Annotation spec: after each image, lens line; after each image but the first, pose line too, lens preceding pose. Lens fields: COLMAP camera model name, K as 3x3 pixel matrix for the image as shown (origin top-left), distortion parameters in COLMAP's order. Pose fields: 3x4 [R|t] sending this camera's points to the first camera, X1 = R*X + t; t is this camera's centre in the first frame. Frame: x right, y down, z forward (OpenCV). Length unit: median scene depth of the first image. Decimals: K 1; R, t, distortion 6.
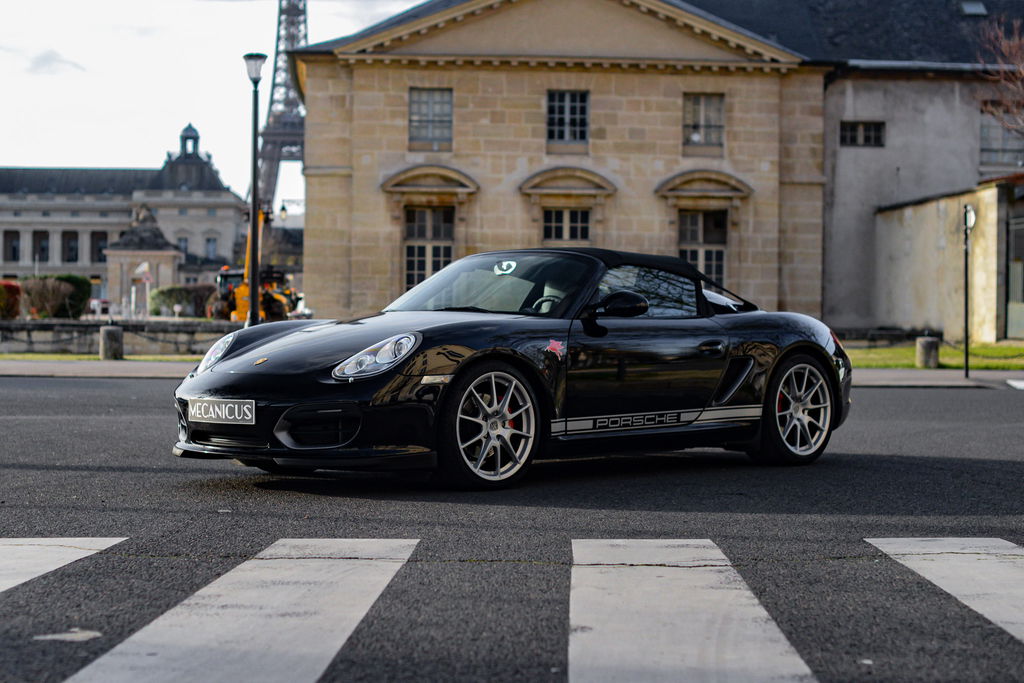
lens RADIAL K [[1644.8, 0, 464.5], [0, 1644.8, 356.8], [0, 0, 1]] dist [-0.127341, 0.016737]
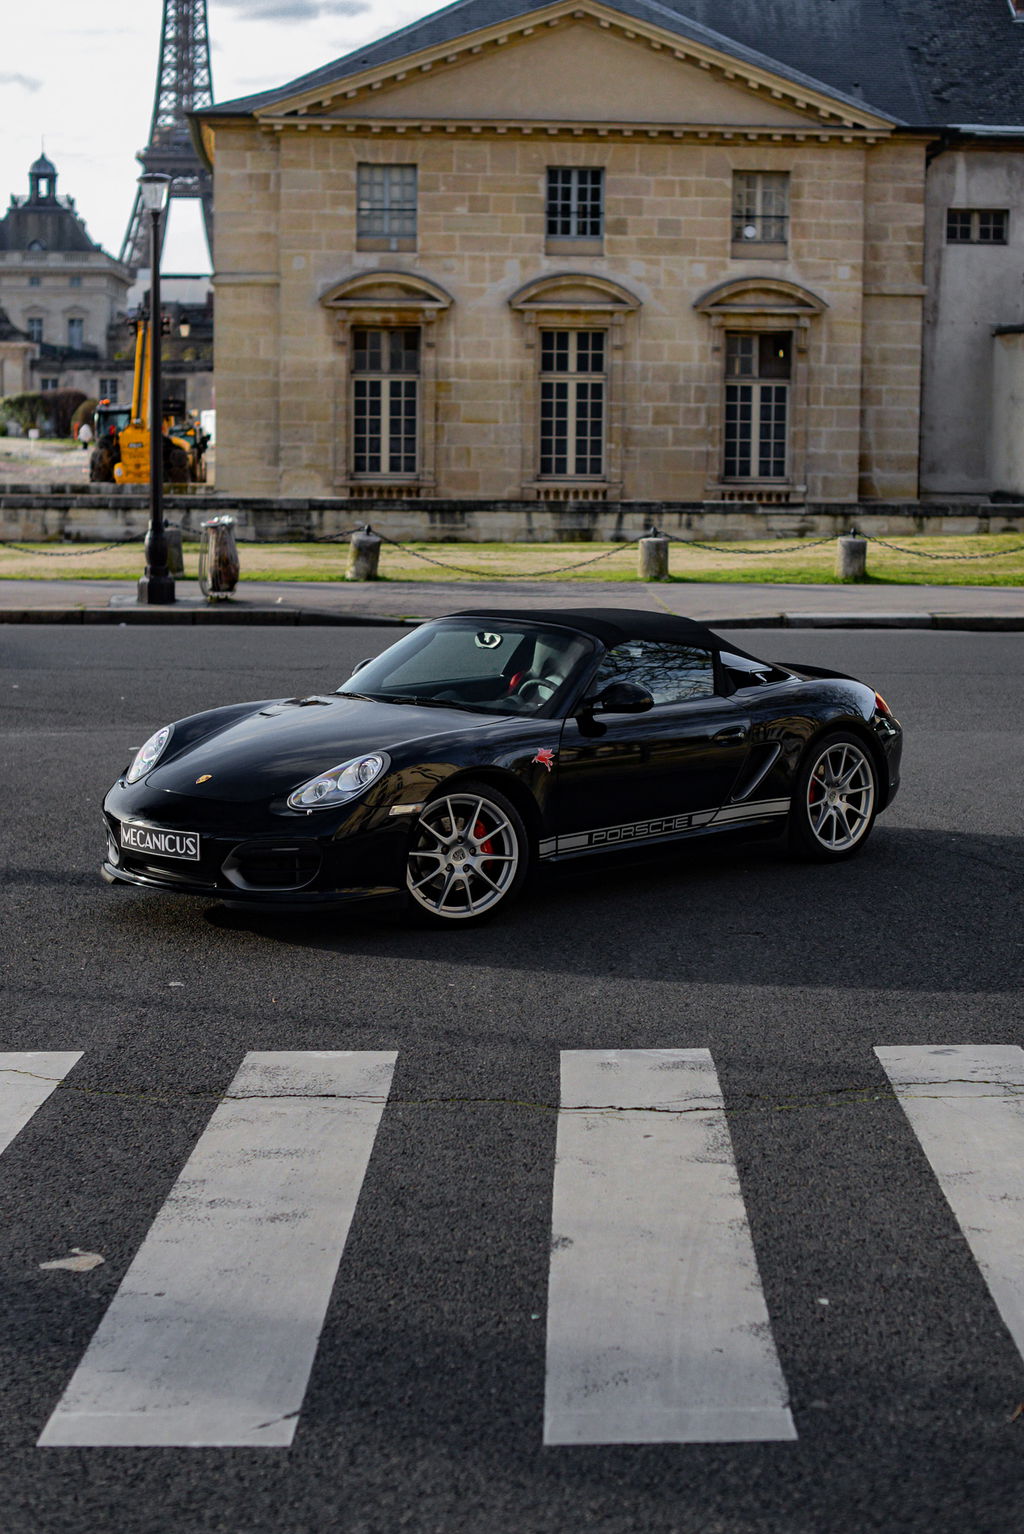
lens RADIAL K [[2307.2, 0, 489.9], [0, 2307.2, 685.0], [0, 0, 1]] dist [-0.133984, 0.123769]
pose [[0.999690, -0.003950, 0.024599, -0.000773], [0.001668, 0.995749, 0.092095, -0.027024], [-0.024858, -0.092026, 0.995446, -0.035183]]
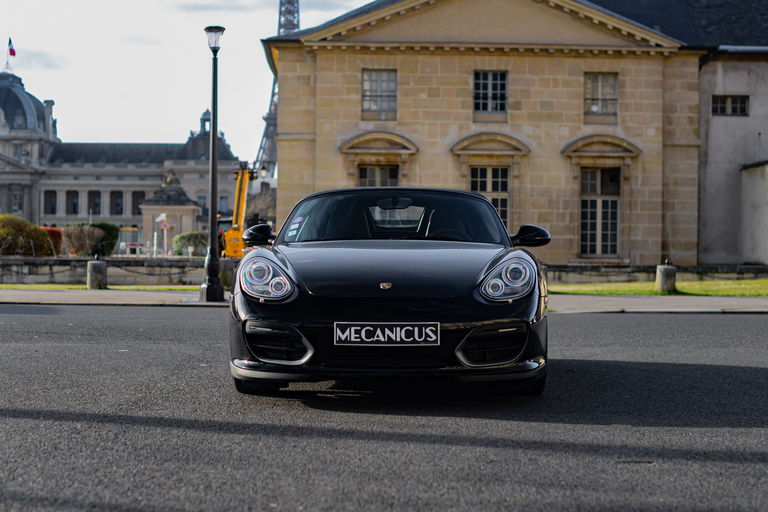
lens RADIAL K [[1243.3, 0, 383.1], [0, 1243.3, 280.5], [0, 0, 1]] dist [-0.128125, 0.029063]
pose [[0.999566, 0.000056, -0.029475, 0.009858], [-0.000211, 0.999986, -0.005262, 0.000130], [0.029475, 0.005266, 0.999552, 0.068374]]
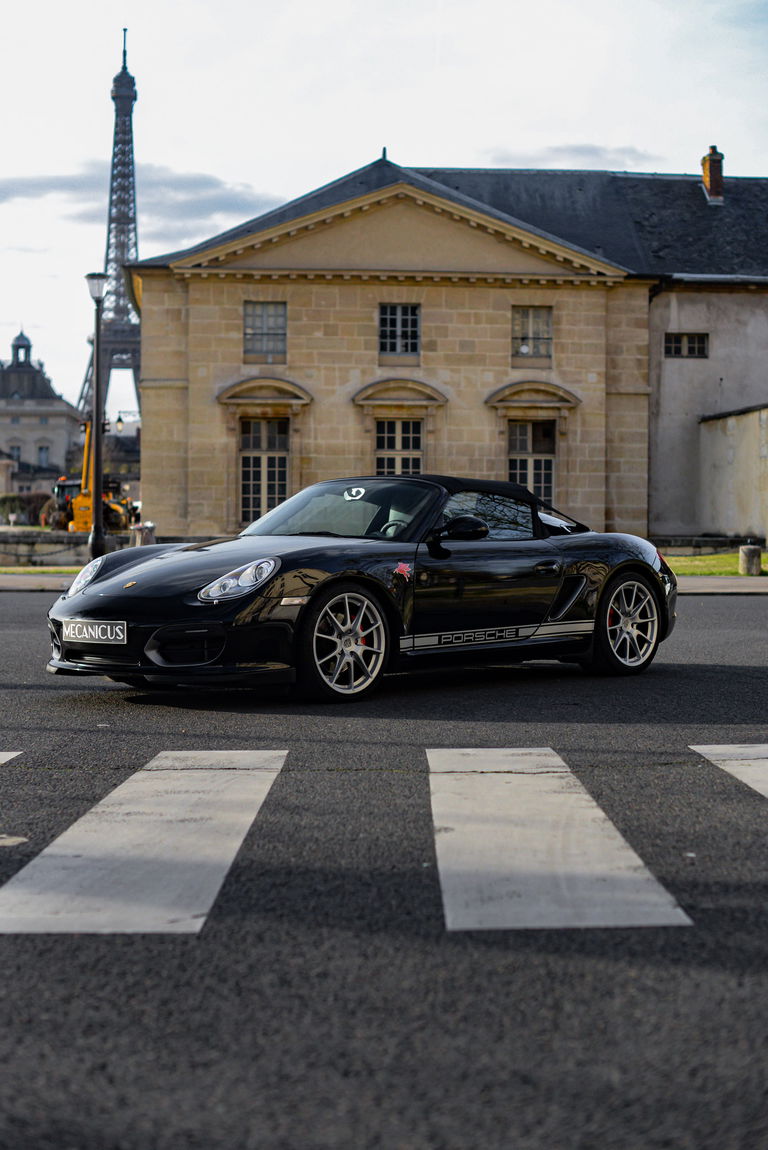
lens RADIAL K [[1630.1, 0, 358.7], [0, 1630.1, 574.9], [0, 0, 1]] dist [-0.123995, -0.010574]
pose [[0.999221, -0.006906, 0.038846, -0.002705], [0.006596, 0.999945, 0.008111, -0.001924], [-0.038900, -0.007848, 0.999212, -0.011702]]
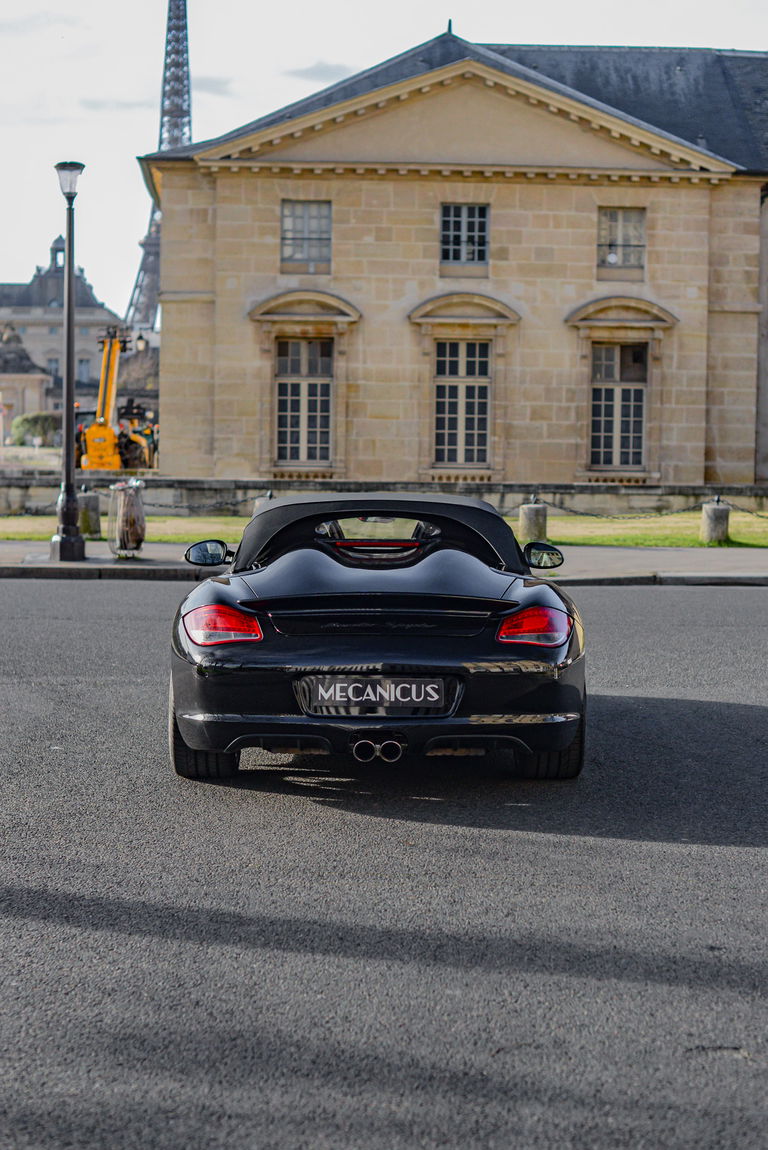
lens RADIAL K [[1741.9, 0, 377.1], [0, 1741.9, 573.1], [0, 0, 1]] dist [-0.124209, 0.042154]
pose [[0.999954, 0.001113, 0.009498, 0.008371], [-0.001608, 0.998631, 0.052291, -0.015506], [-0.009427, -0.052304, 0.998587, 0.078225]]
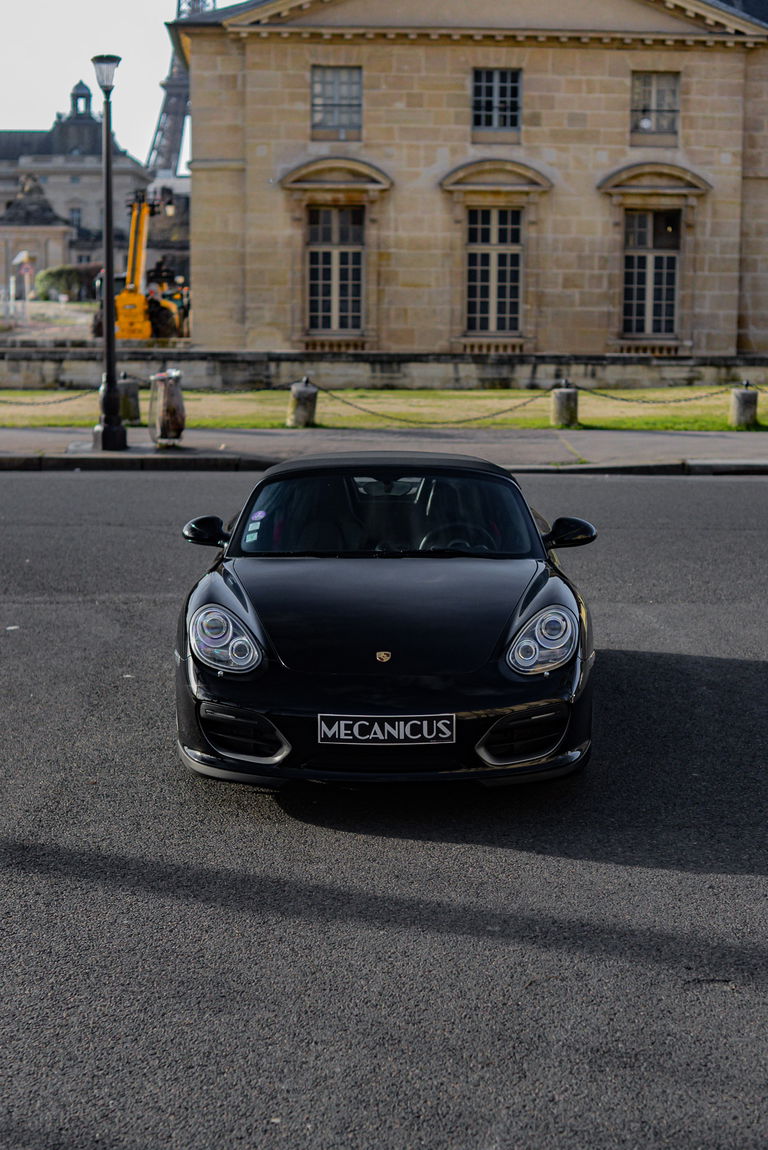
lens RADIAL K [[1768.1, 0, 387.1], [0, 1768.1, 574.6], [0, 0, 1]] dist [-0.125582, 0.065722]
pose [[0.999997, -0.002120, -0.001472, 0.006646], [0.002303, 0.990408, 0.138152, -0.027142], [0.001165, -0.138155, 0.990410, 0.059530]]
